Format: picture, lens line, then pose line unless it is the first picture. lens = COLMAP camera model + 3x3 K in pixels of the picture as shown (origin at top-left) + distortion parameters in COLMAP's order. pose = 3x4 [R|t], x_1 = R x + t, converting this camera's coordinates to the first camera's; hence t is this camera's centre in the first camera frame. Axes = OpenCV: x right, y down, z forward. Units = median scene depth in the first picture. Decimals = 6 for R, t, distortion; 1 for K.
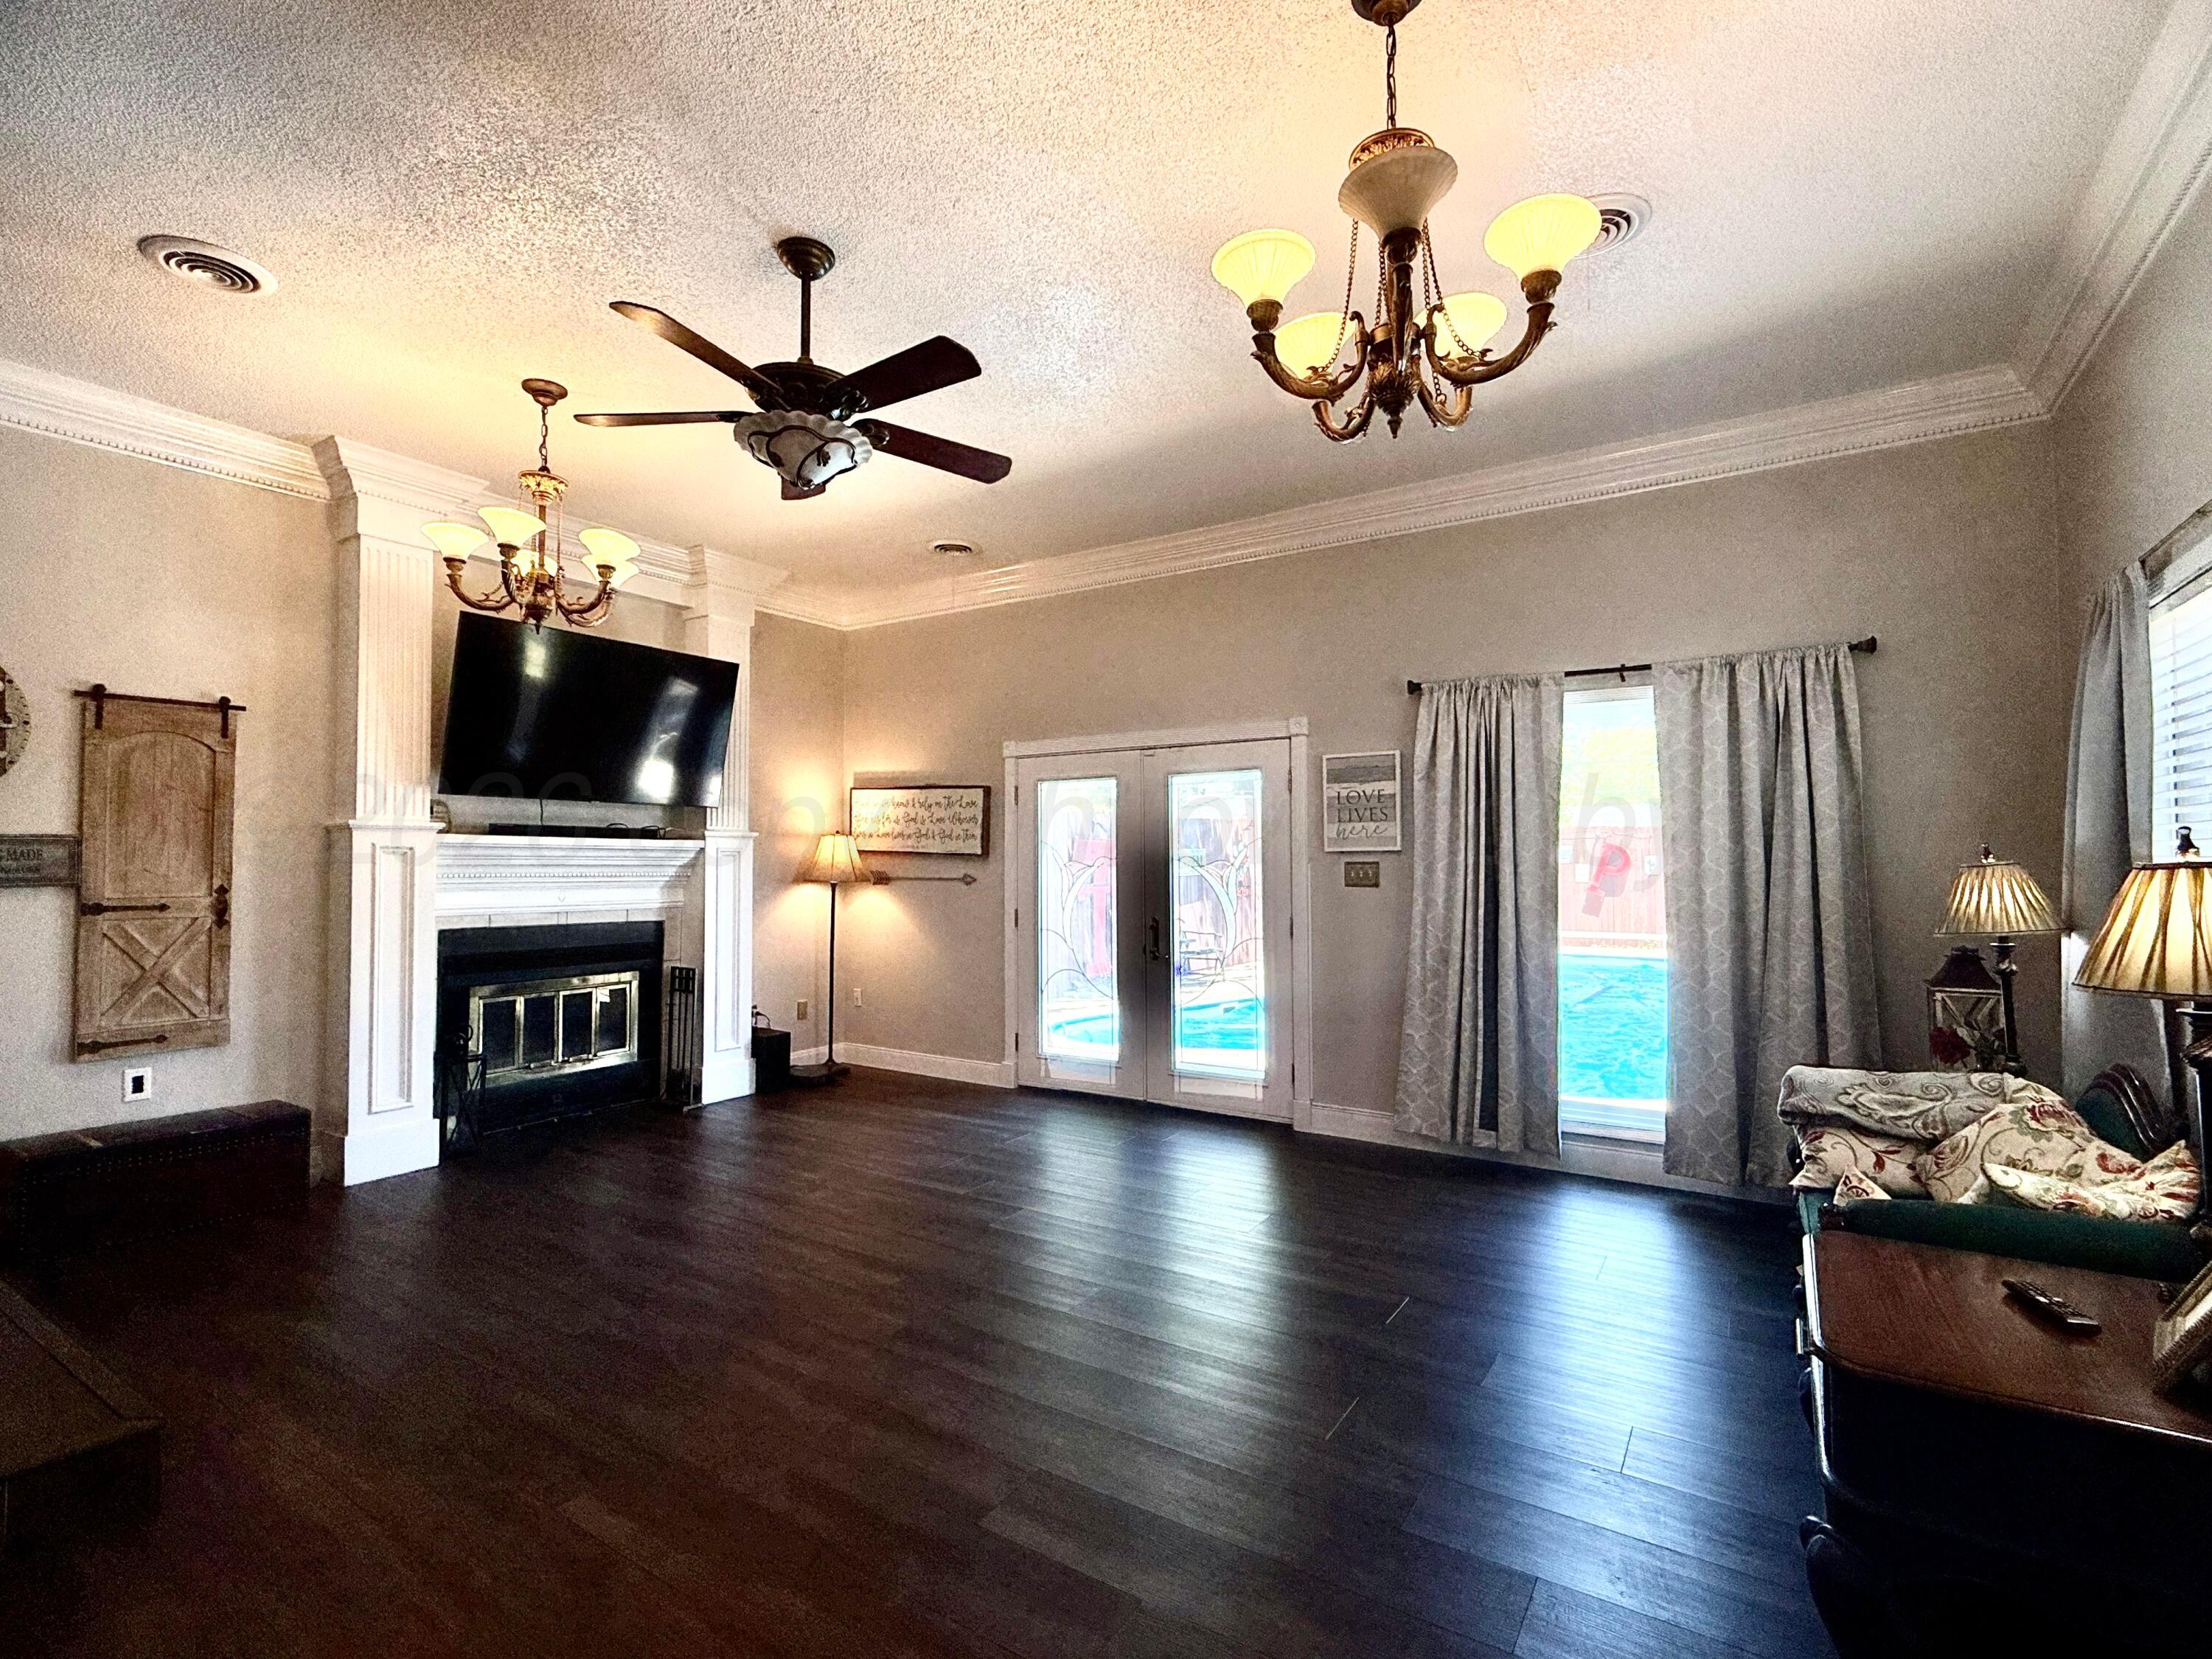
lens RADIAL K [[1026.6, 0, 1107.3], [0, 1026.6, 834.4], [0, 0, 1]] dist [0.000134, -0.000060]
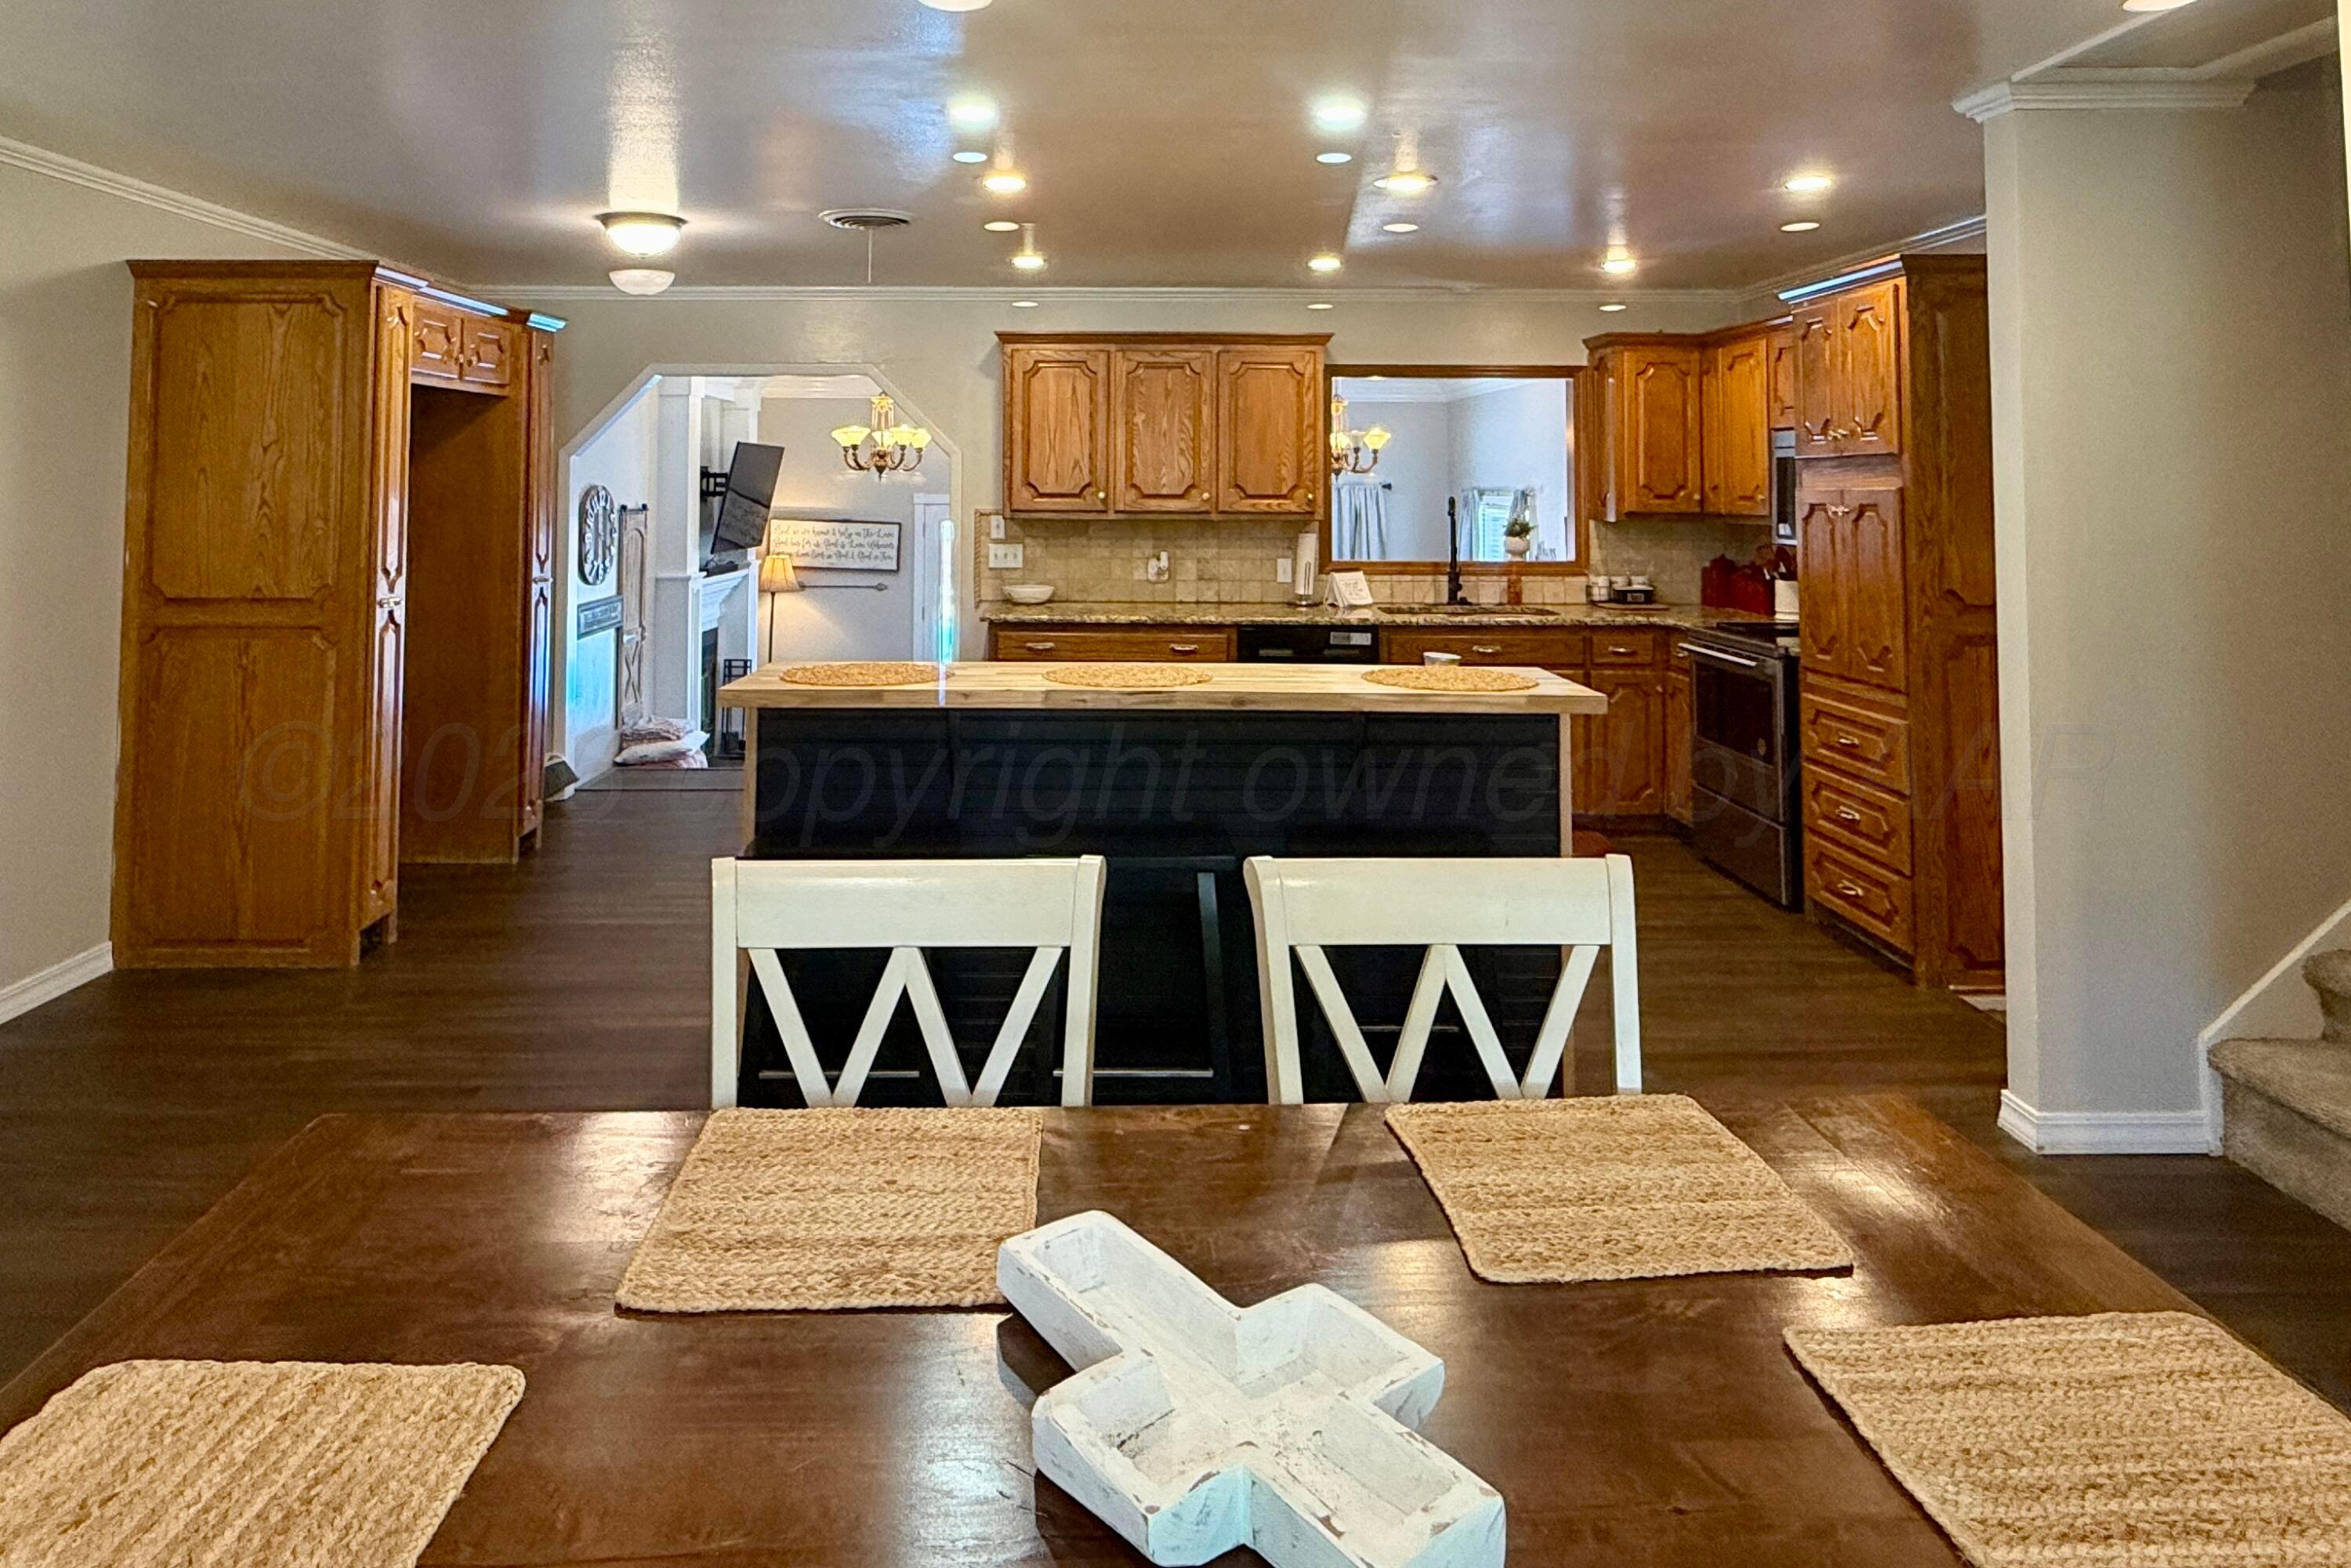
lens RADIAL K [[1435.4, 0, 1103.2], [0, 1435.4, 409.9], [0, 0, 1]] dist [0.003236, -0.000254]
pose [[0.836789, 0.033288, 0.546512, -1.180099], [-0.020014, 0.999343, -0.030225, -0.179539], [-0.547159, 0.014354, 0.836906, -1.025581]]
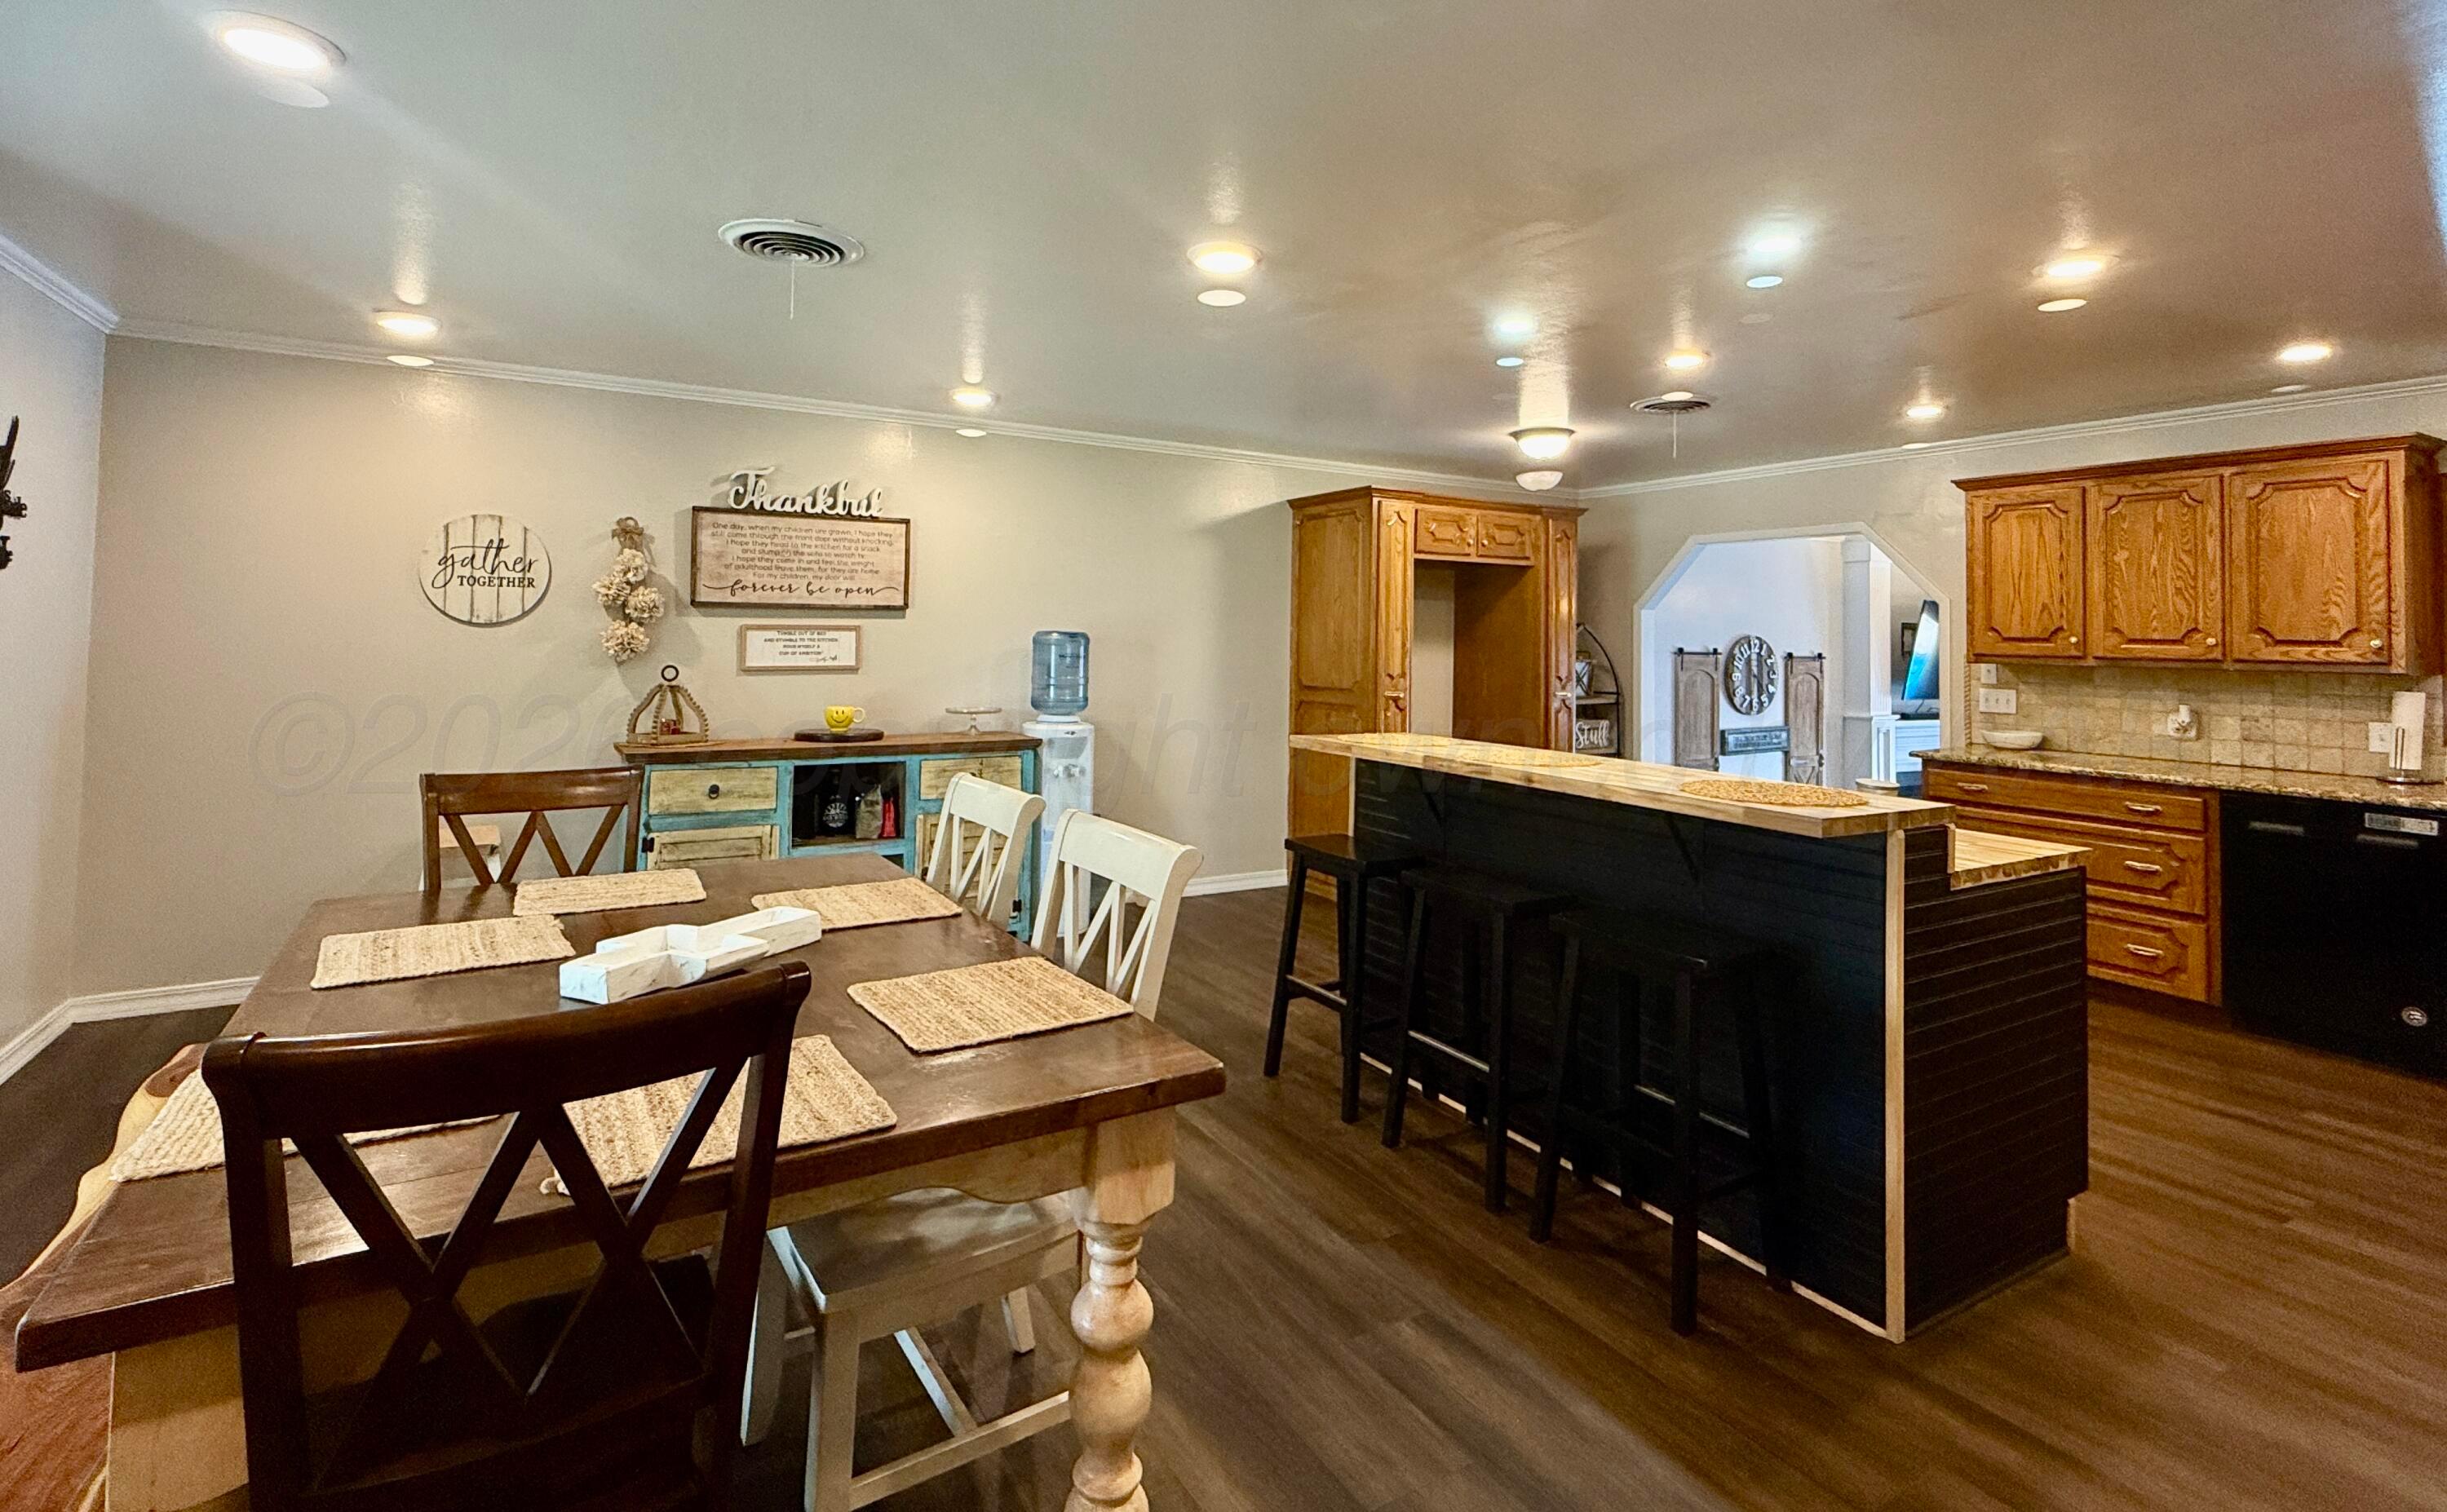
lens RADIAL K [[1132.3, 0, 1227.1], [0, 1132.3, 600.1], [0, 0, 1]] dist [-0.001611, 0.000740]
pose [[0.896081, 0.003152, -0.443880, -0.720525], [-0.007936, 0.999929, -0.008919, -0.162496], [0.443820, 0.011515, 0.896042, -1.125829]]
